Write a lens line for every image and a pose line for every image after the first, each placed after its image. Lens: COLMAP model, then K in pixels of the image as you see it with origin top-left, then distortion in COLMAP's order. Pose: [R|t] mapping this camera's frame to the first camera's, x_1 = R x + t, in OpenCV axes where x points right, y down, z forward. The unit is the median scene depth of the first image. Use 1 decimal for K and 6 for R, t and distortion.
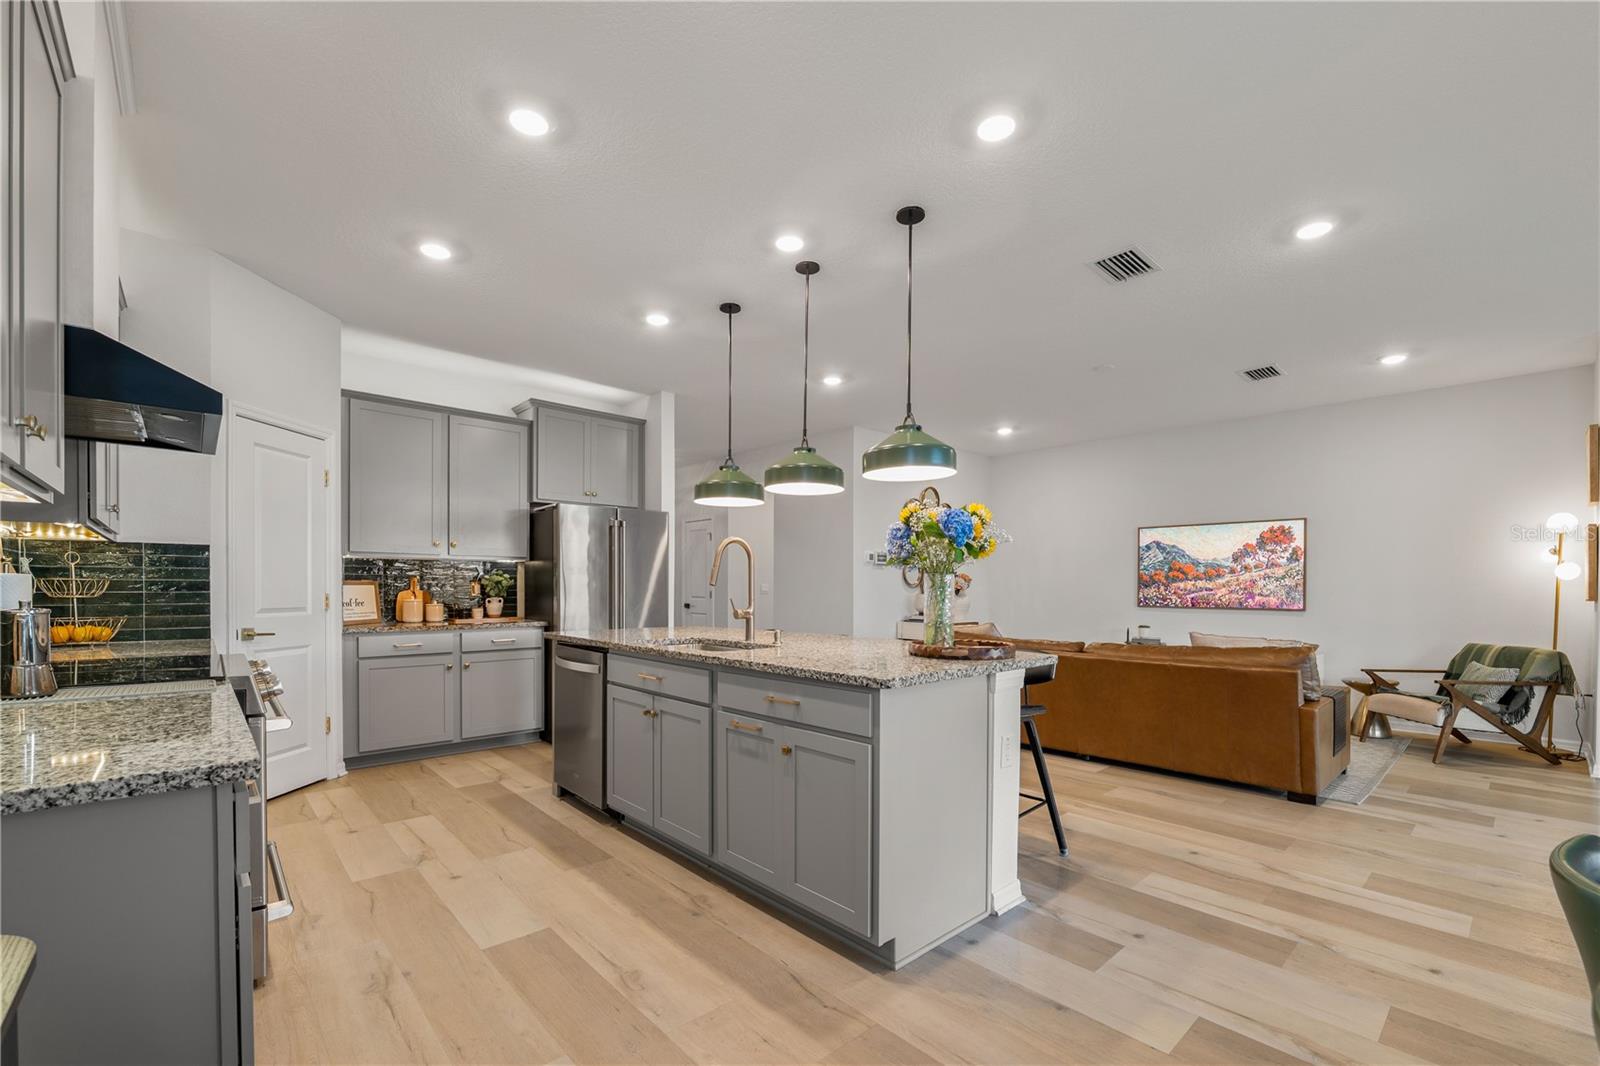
lens RADIAL K [[669.8, 0, 806.9], [0, 669.8, 597.0], [0, 0, 1]] dist [-0.012668, 0.000974]
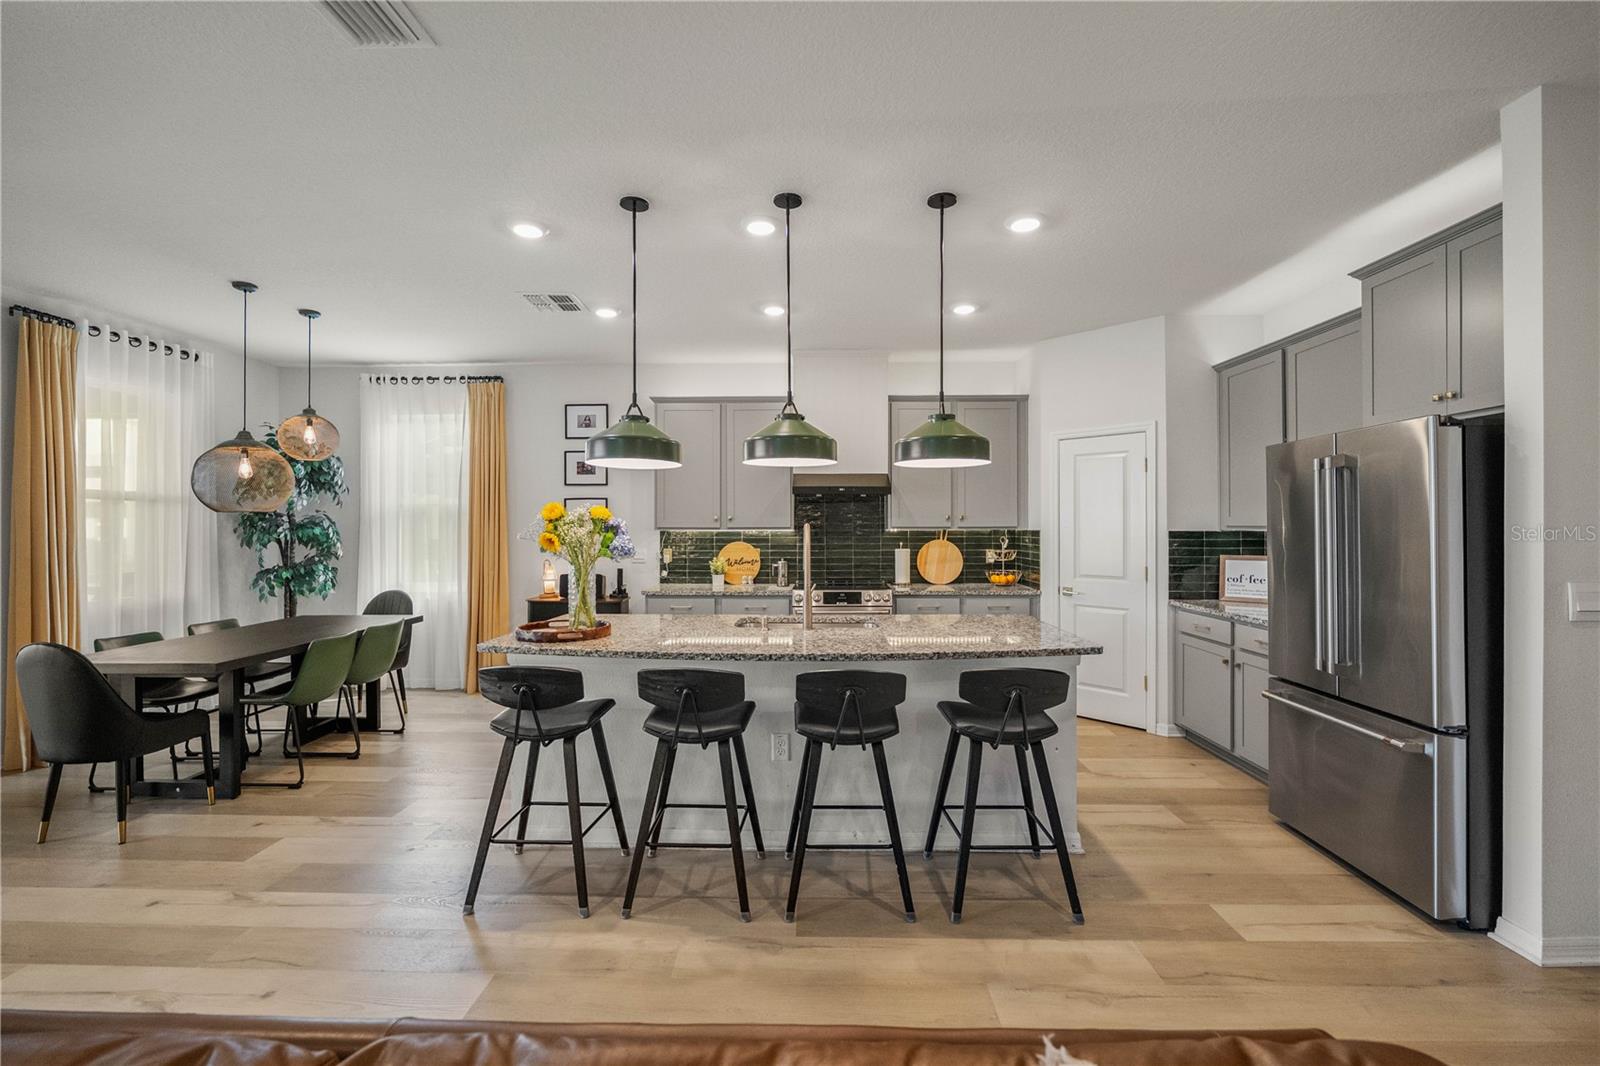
lens RADIAL K [[669.8, 0, 793.6], [0, 669.8, 527.0], [0, 0, 1]] dist [-0.012668, 0.000974]
pose [[-0.692230, -0.001908, -0.721674, 0.394460], [-0.011799, 0.999893, 0.008674, -0.057329], [0.721580, 0.014520, -0.692179, 1.041068]]
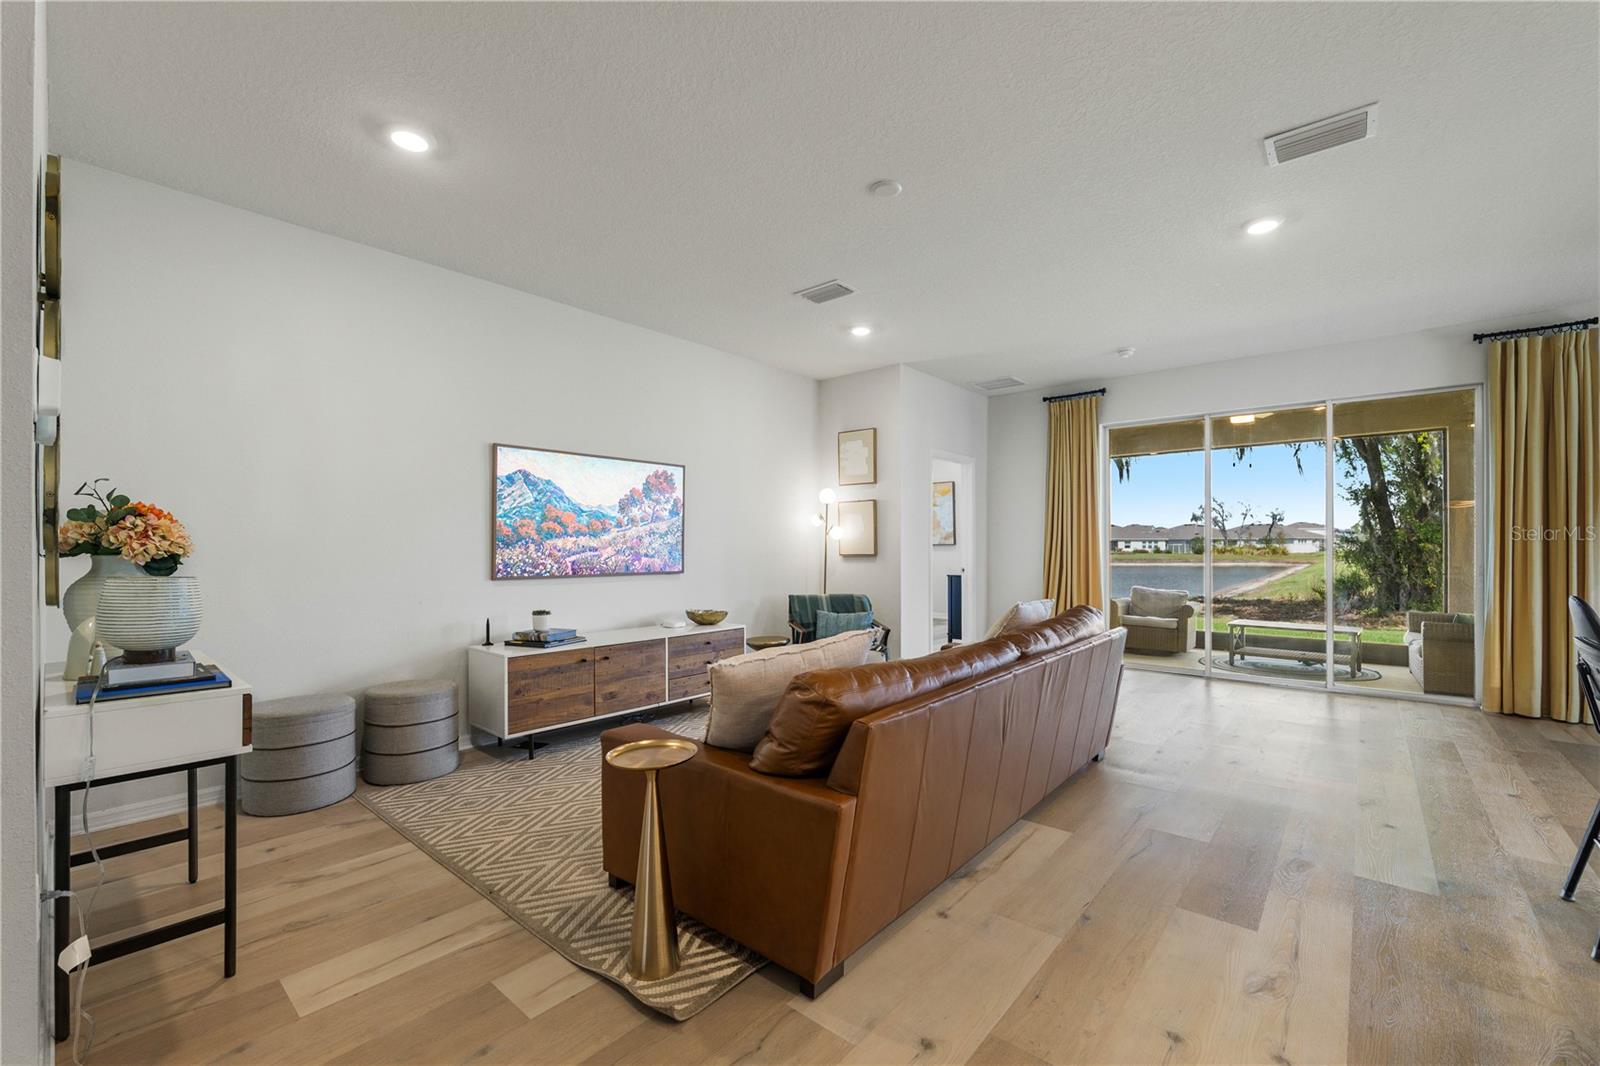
lens RADIAL K [[669.8, 0, 802.0], [0, 669.8, 538.1], [0, 0, 1]] dist [-0.012668, 0.000974]
pose [[-0.126138, 0.007815, 0.991982, -0.142603], [0.015223, 0.999866, -0.005942, -0.019672], [-0.991896, 0.014352, -0.126241, 1.099686]]
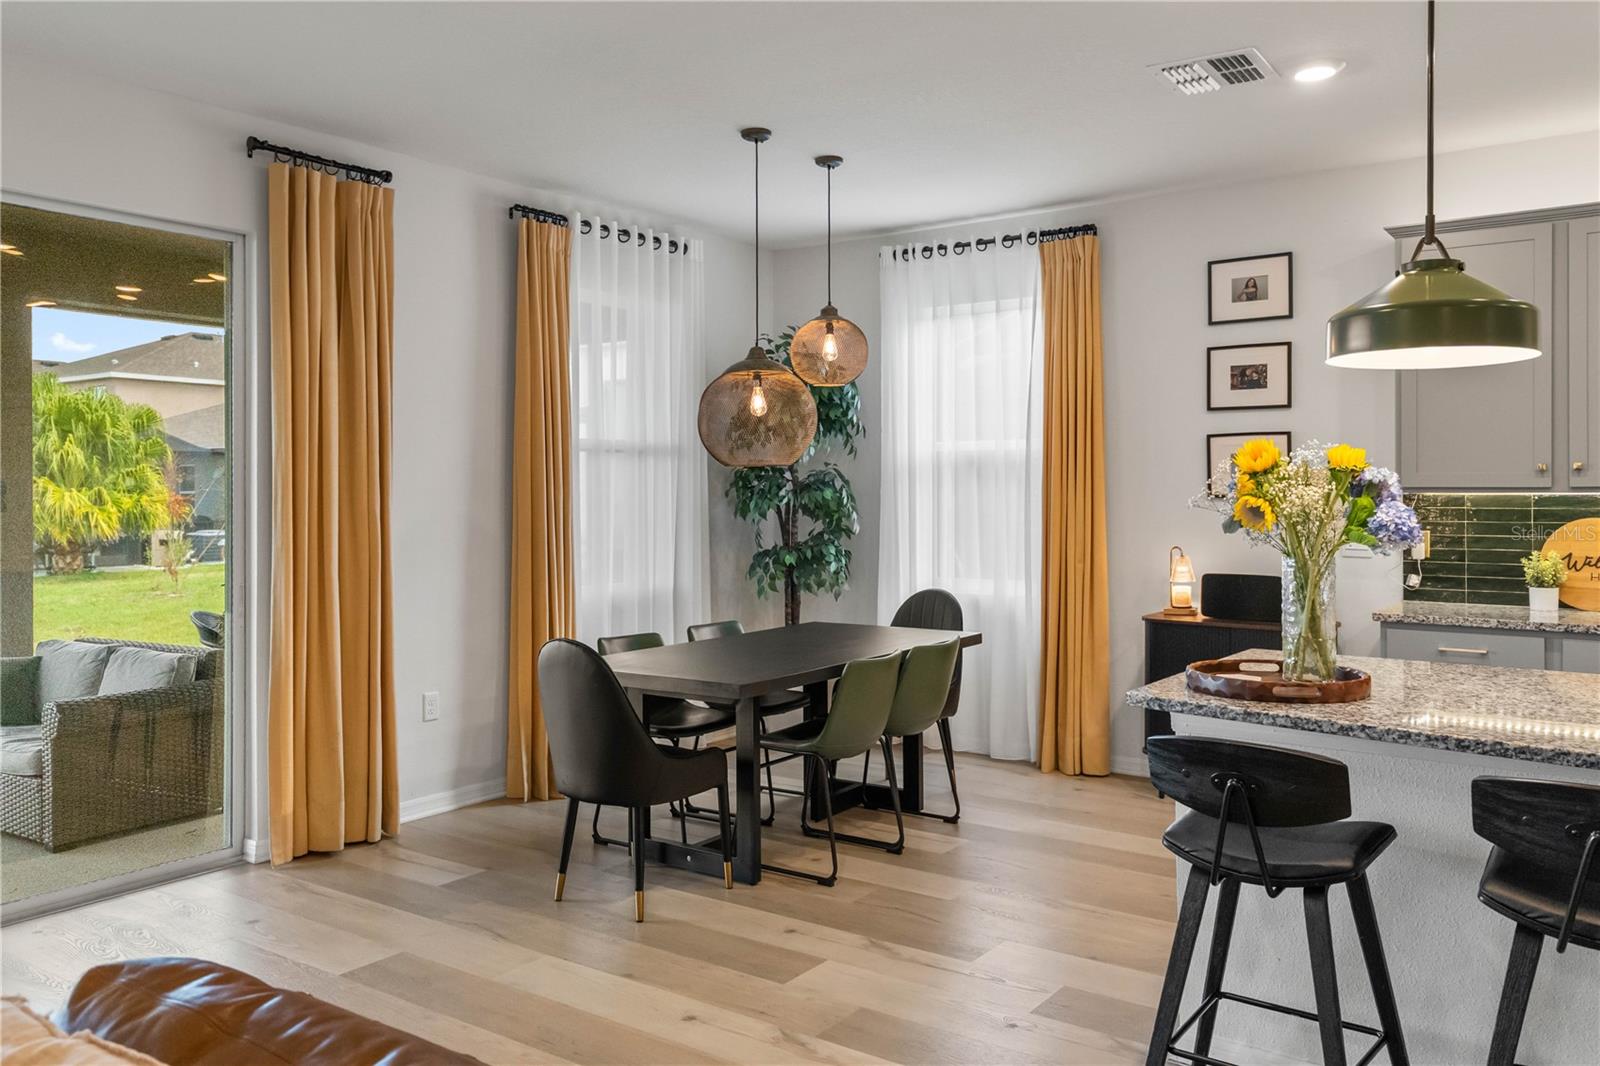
lens RADIAL K [[1222.9, 0, 803.8], [0, 1222.9, 493.8], [0, 0, 1]] dist [0.030342, -0.004530]
pose [[-0.978020, 0.000787, -0.208508, 0.443660], [-0.002890, 0.999846, 0.017333, -0.055387], [0.208489, 0.017555, -0.977867, 1.005143]]
